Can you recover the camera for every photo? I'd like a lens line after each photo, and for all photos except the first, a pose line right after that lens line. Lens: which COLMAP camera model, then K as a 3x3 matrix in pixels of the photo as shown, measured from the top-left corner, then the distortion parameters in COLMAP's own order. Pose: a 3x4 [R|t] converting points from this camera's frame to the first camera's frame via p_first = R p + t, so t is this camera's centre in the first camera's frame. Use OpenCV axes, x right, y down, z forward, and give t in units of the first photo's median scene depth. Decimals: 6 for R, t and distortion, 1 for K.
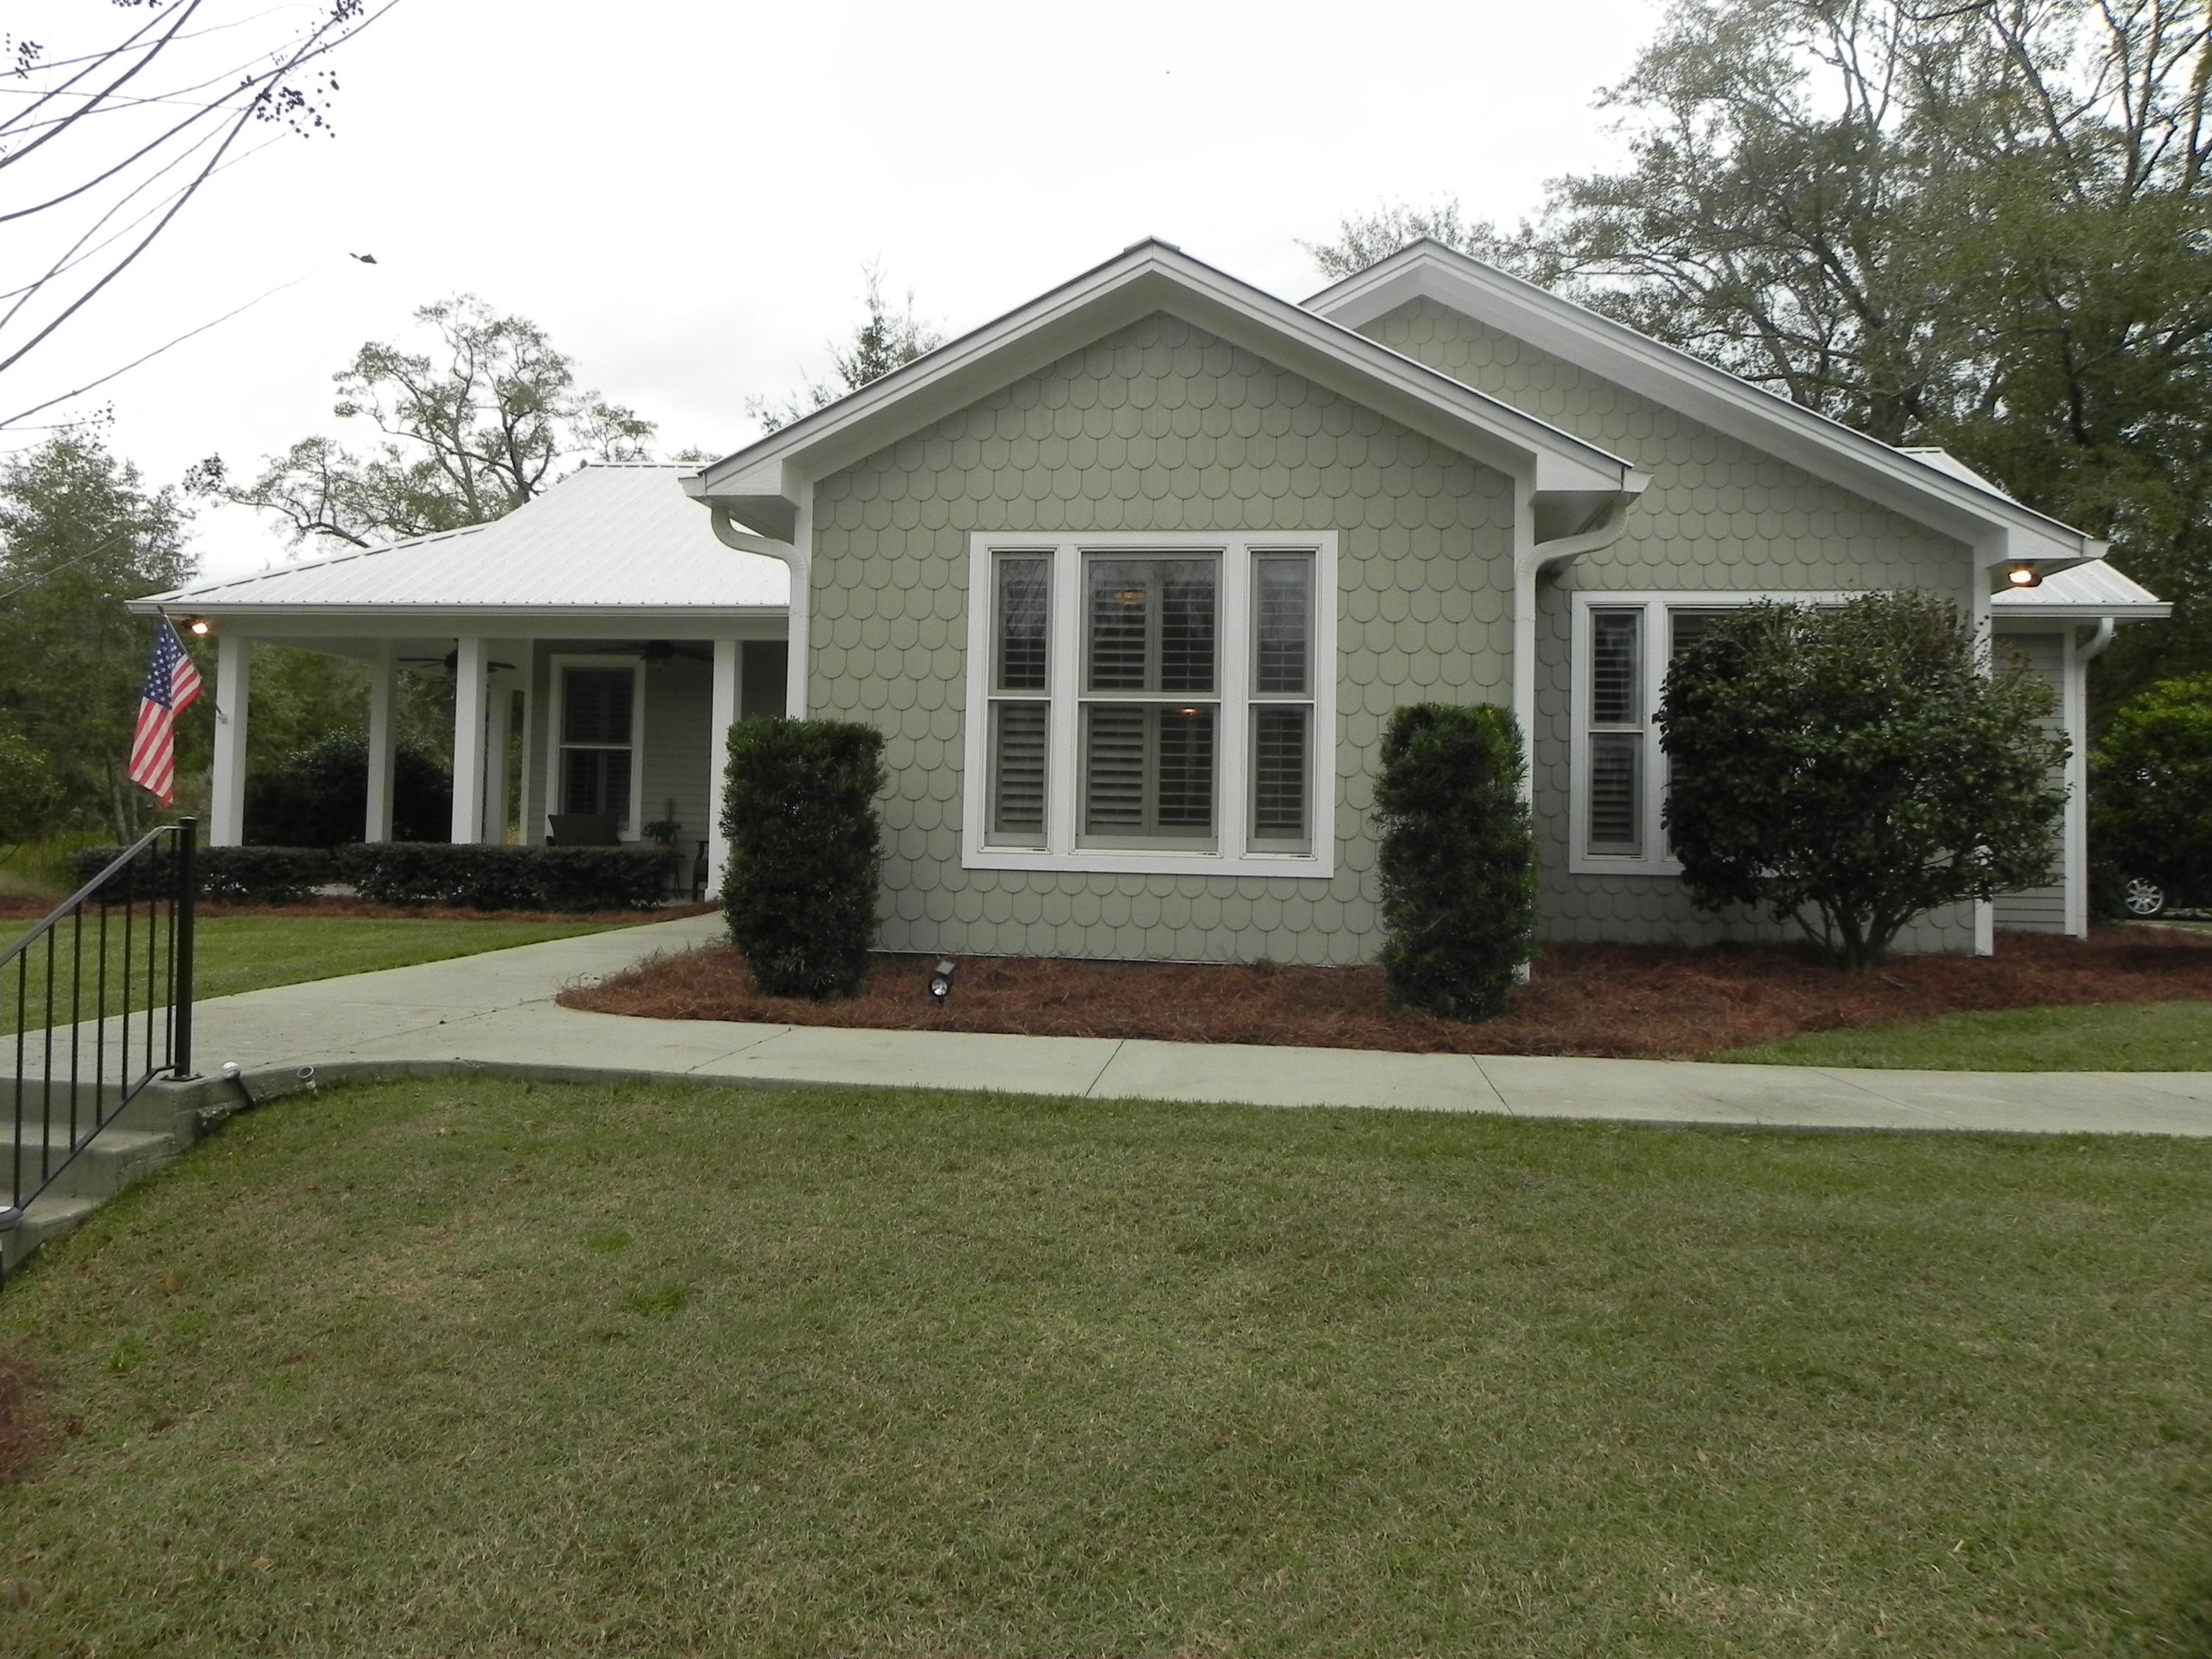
lens RADIAL K [[1649.2, 0, 1109.0], [0, 1649.2, 786.4], [0, 0, 1]] dist [-0.017808, -0.017431]
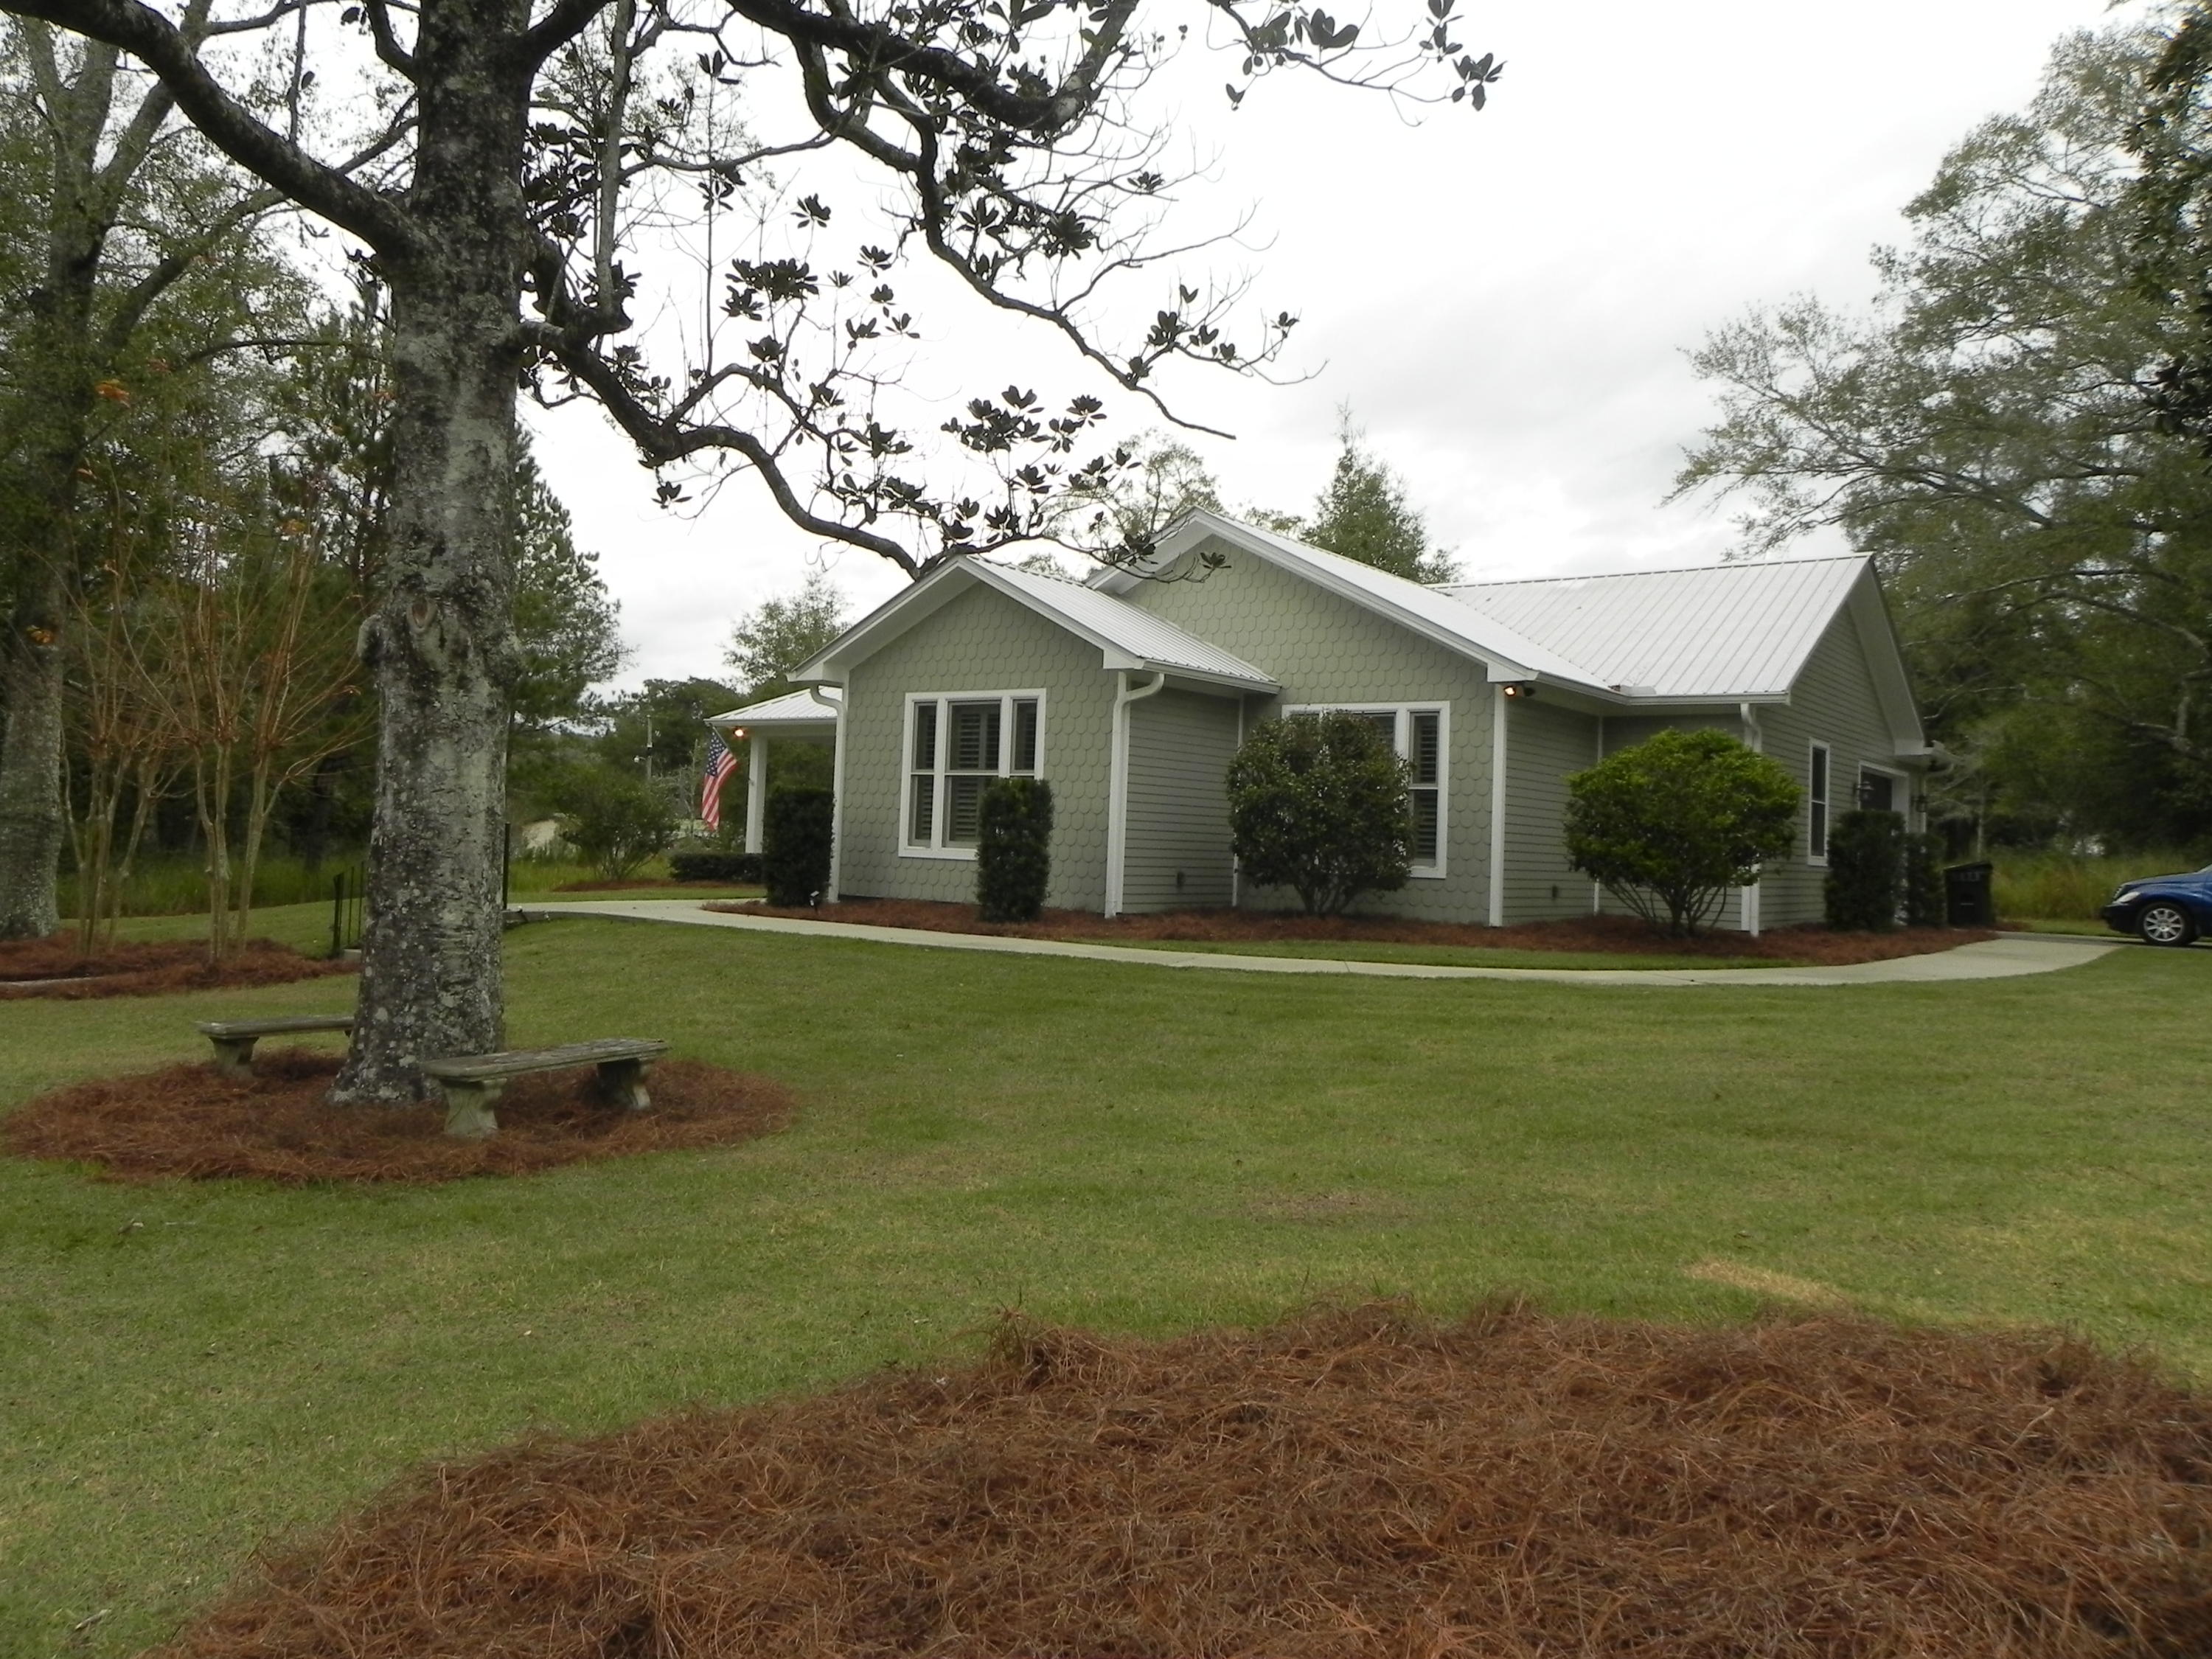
lens RADIAL K [[1649.2, 0, 1109.0], [0, 1649.2, 786.4], [0, 0, 1]] dist [-0.017808, -0.017431]
pose [[0.885470, -0.010728, -0.464572, 1.102269], [-0.002793, 0.999593, -0.028407, 0.019911], [0.464687, 0.026452, 0.885080, -0.706490]]
